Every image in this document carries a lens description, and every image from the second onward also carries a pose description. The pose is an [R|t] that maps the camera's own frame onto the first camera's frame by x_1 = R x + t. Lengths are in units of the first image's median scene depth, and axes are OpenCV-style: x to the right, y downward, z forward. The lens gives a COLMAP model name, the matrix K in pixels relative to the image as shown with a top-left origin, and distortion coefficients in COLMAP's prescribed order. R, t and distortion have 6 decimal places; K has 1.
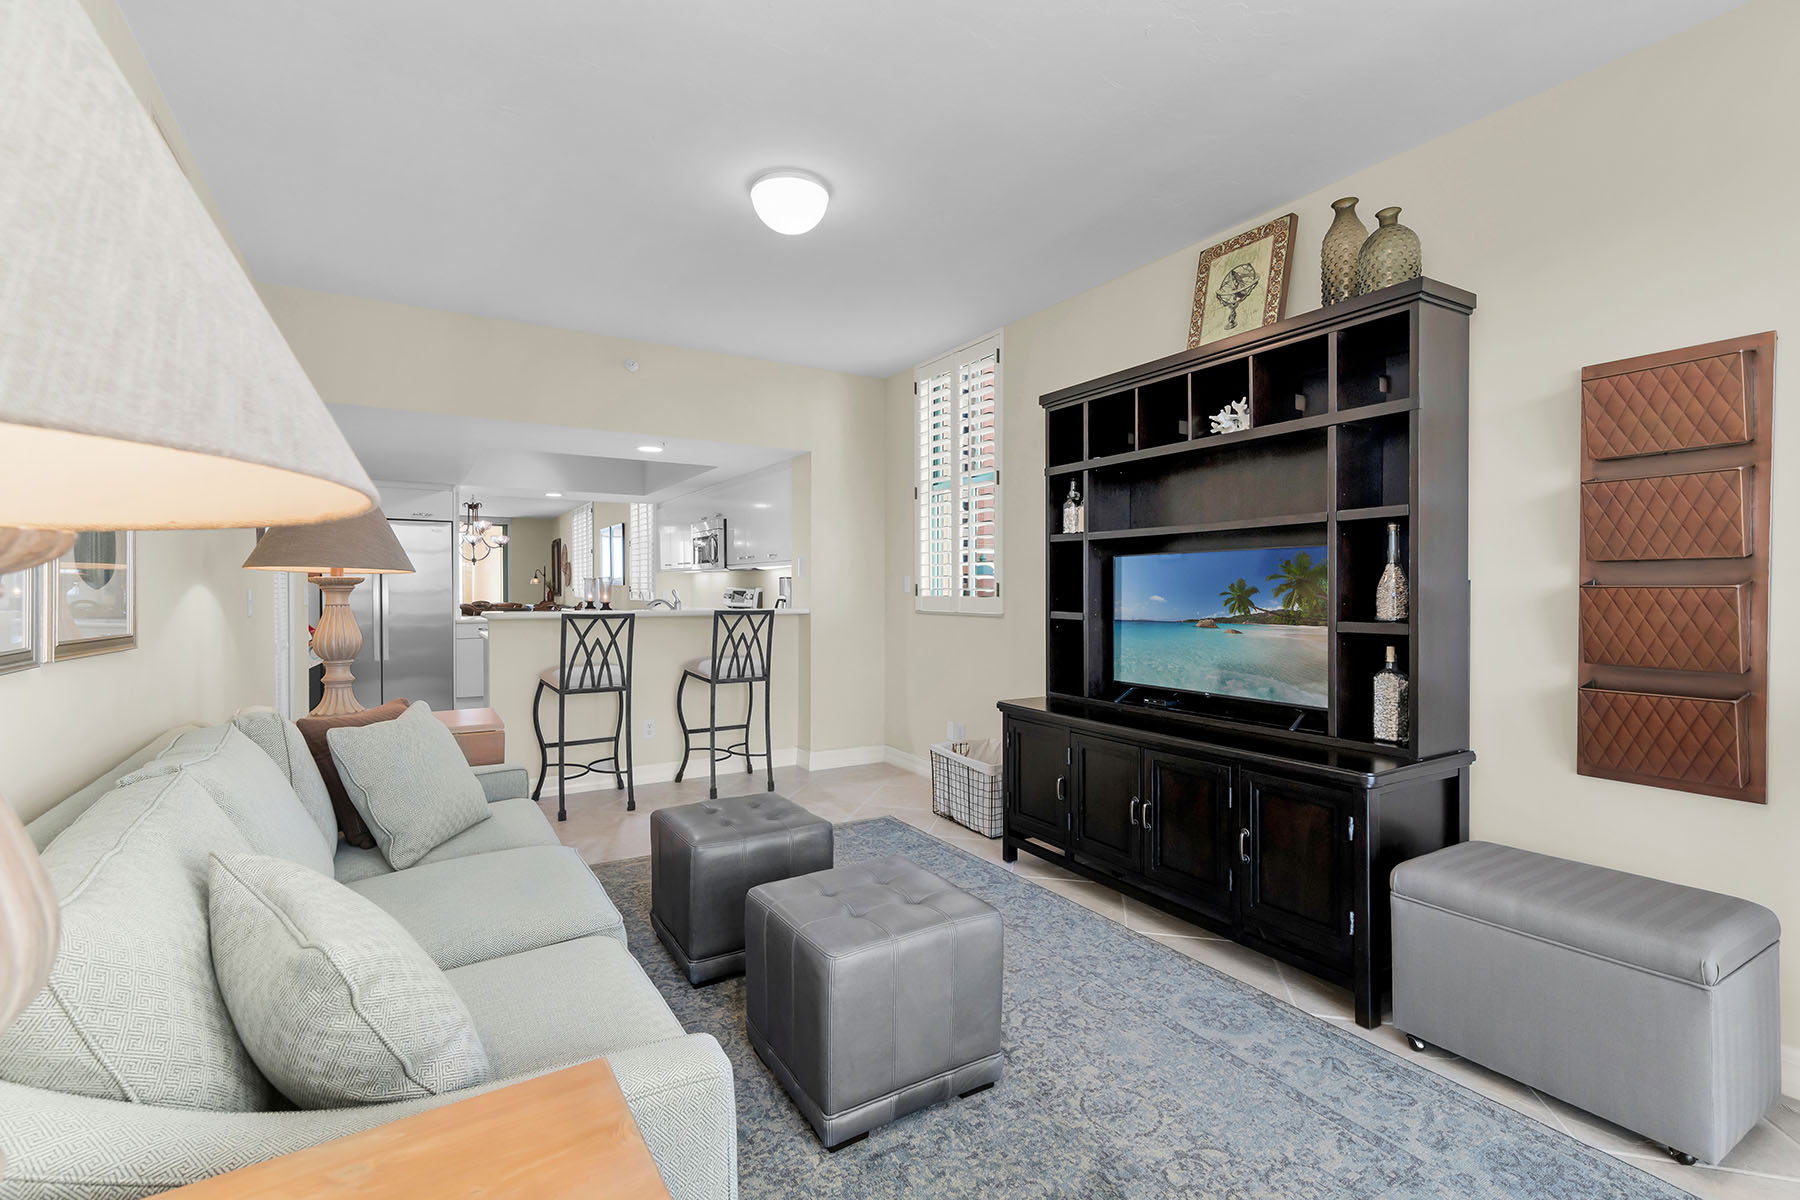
lens RADIAL K [[828.7, 0, 896.1], [0, 828.7, 585.9], [0, 0, 1]] dist [0.011184, 0.000378]
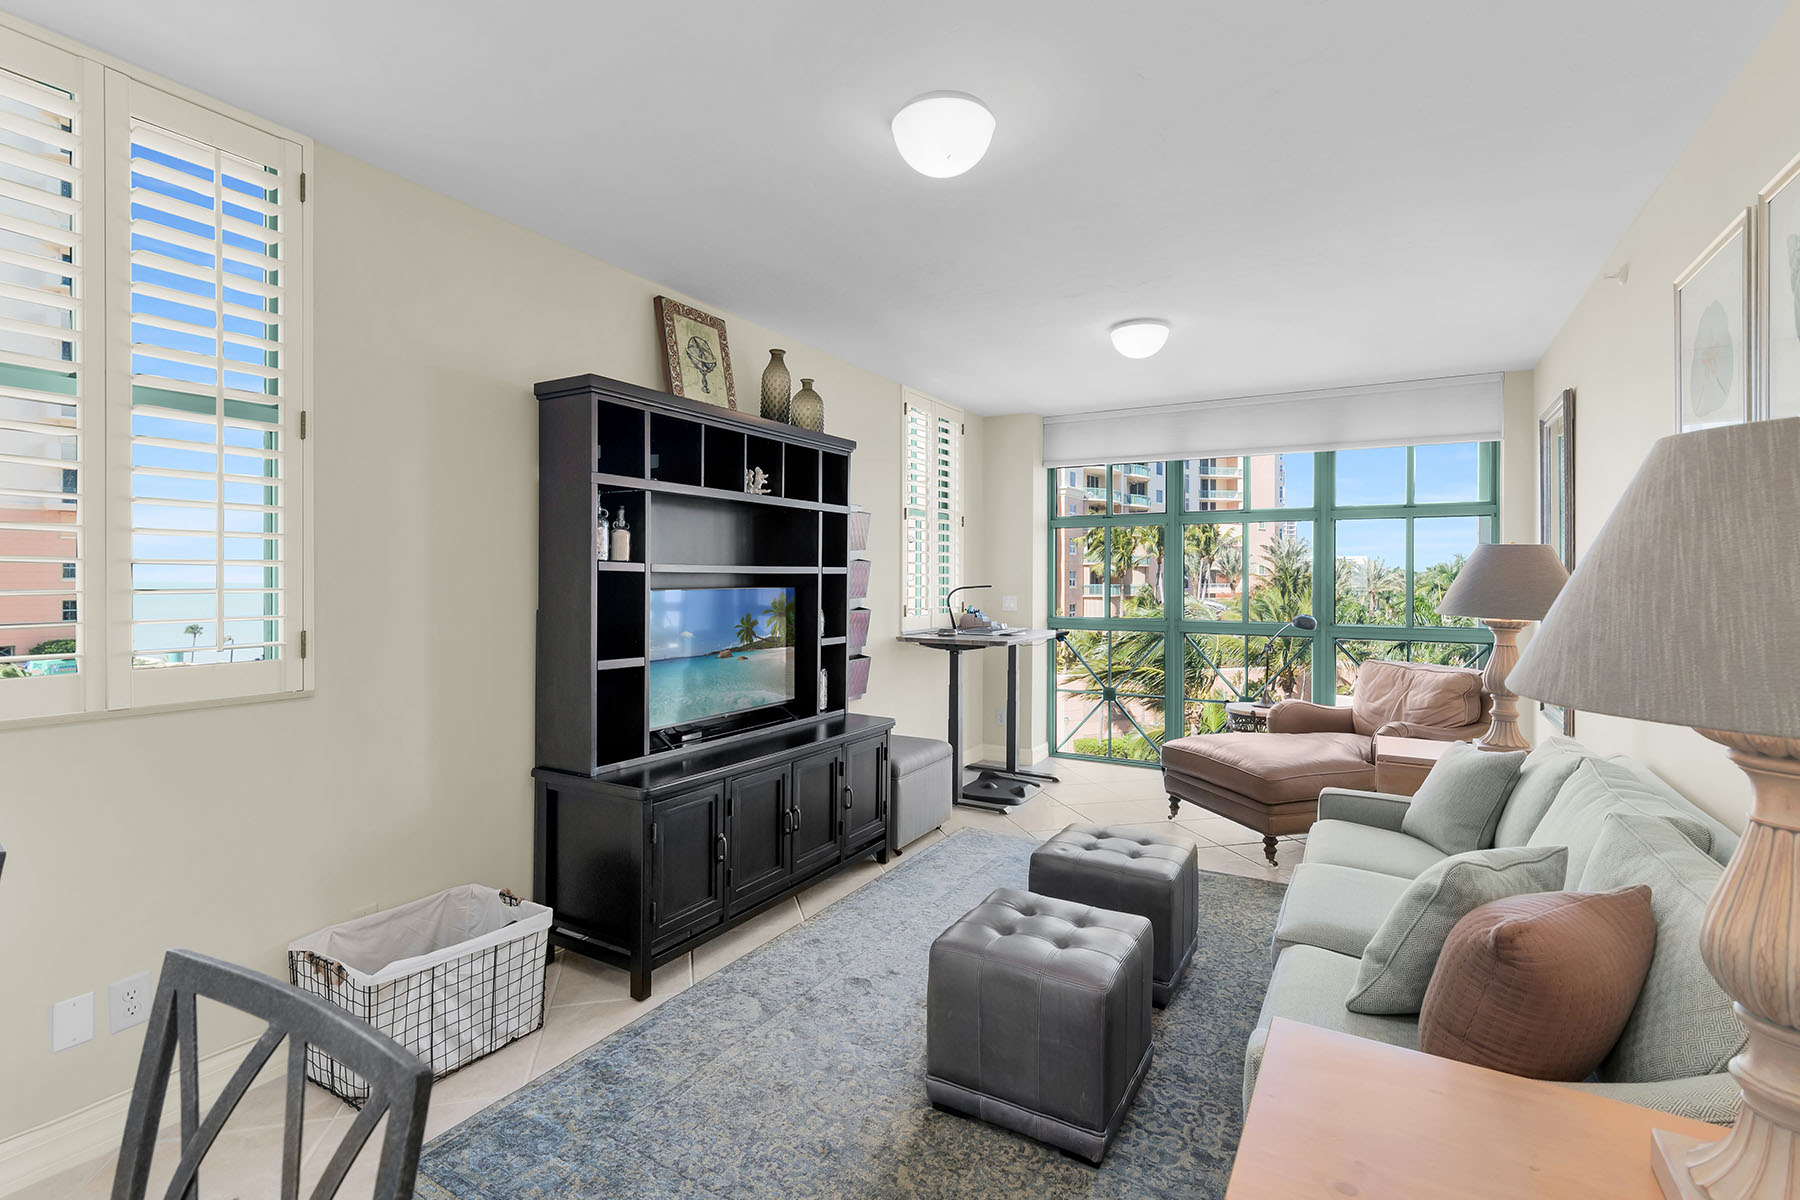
lens RADIAL K [[828.7, 0, 901.7], [0, 828.7, 583.2], [0, 0, 1]] dist [0.011184, 0.000378]
pose [[-0.487383, -0.004057, 0.873179, -0.767717], [-0.007775, 0.999970, 0.000306, -0.056170], [-0.873154, -0.006640, -0.487400, 1.407251]]
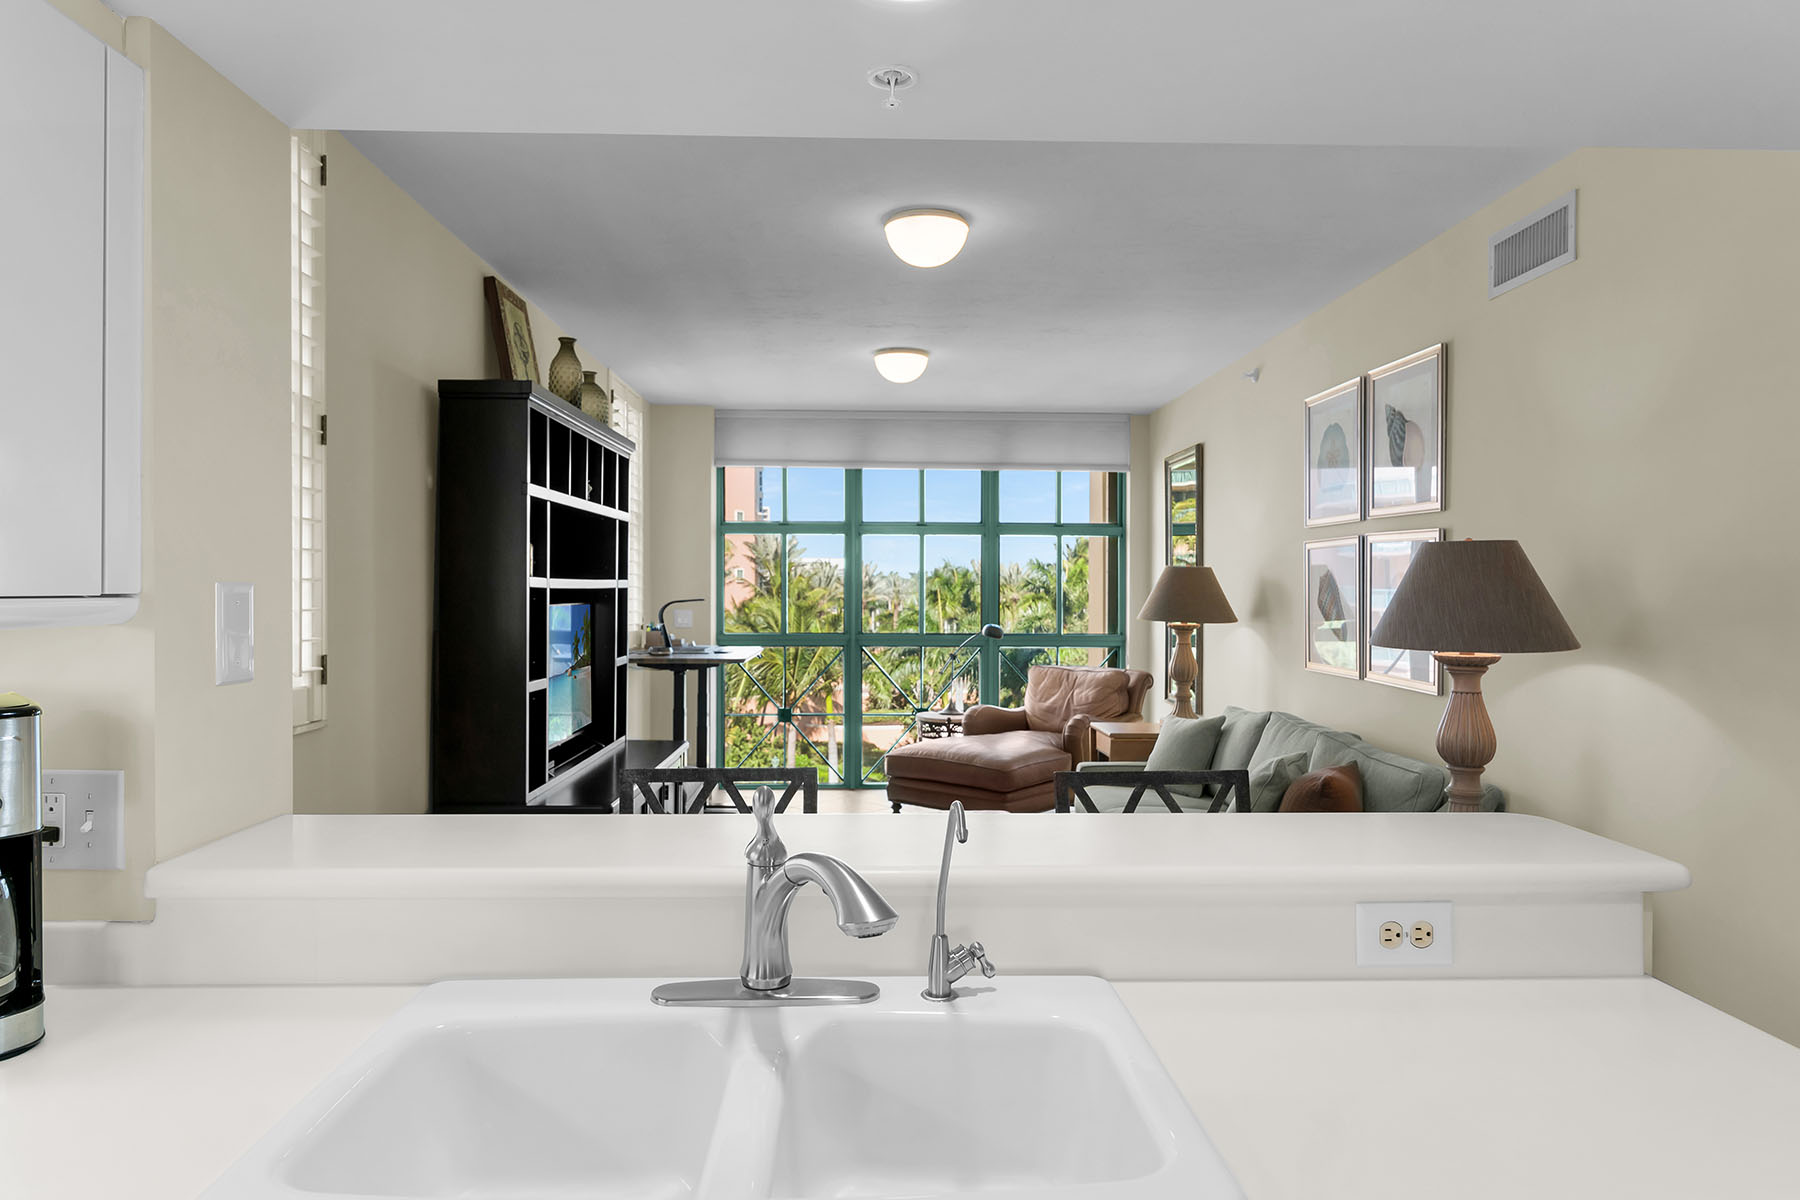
lens RADIAL K [[1133.4, 0, 889.9], [0, 1133.4, 598.6], [0, 0, 1]] dist [-0.007326, -0.000715]
pose [[-0.869124, -0.005693, 0.494561, -0.719974], [-0.004751, 0.999984, 0.003161, -0.060316], [-0.494571, 0.000398, -0.869137, 2.127574]]
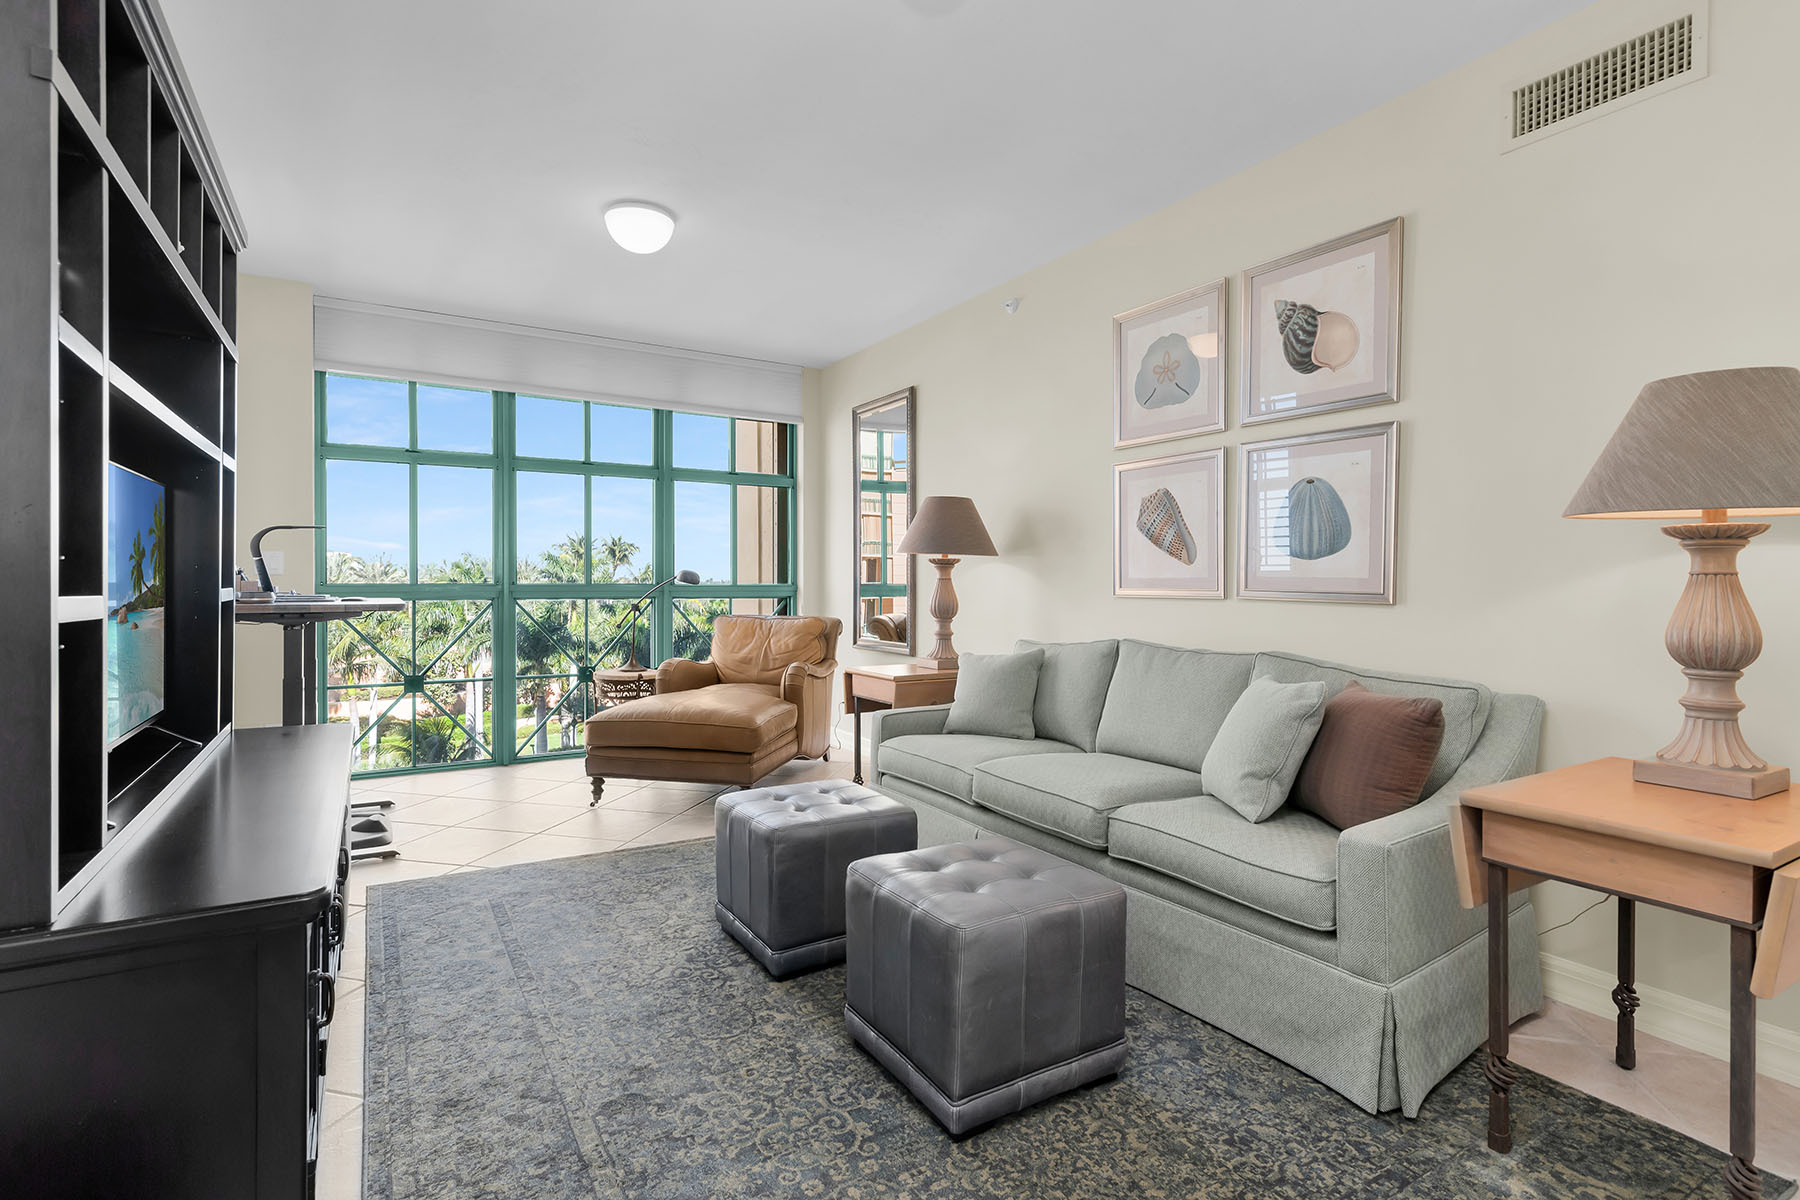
lens RADIAL K [[865.1, 0, 894.6], [0, 865.1, 584.2], [0, 0, 1]] dist [0.005099, 0.000214]
pose [[-1.000000, -0.000725, 0.000010, -0.108158], [-0.000725, 1.000000, -0.000179, 0.030960], [-0.000010, -0.000179, -1.000000, 1.601536]]
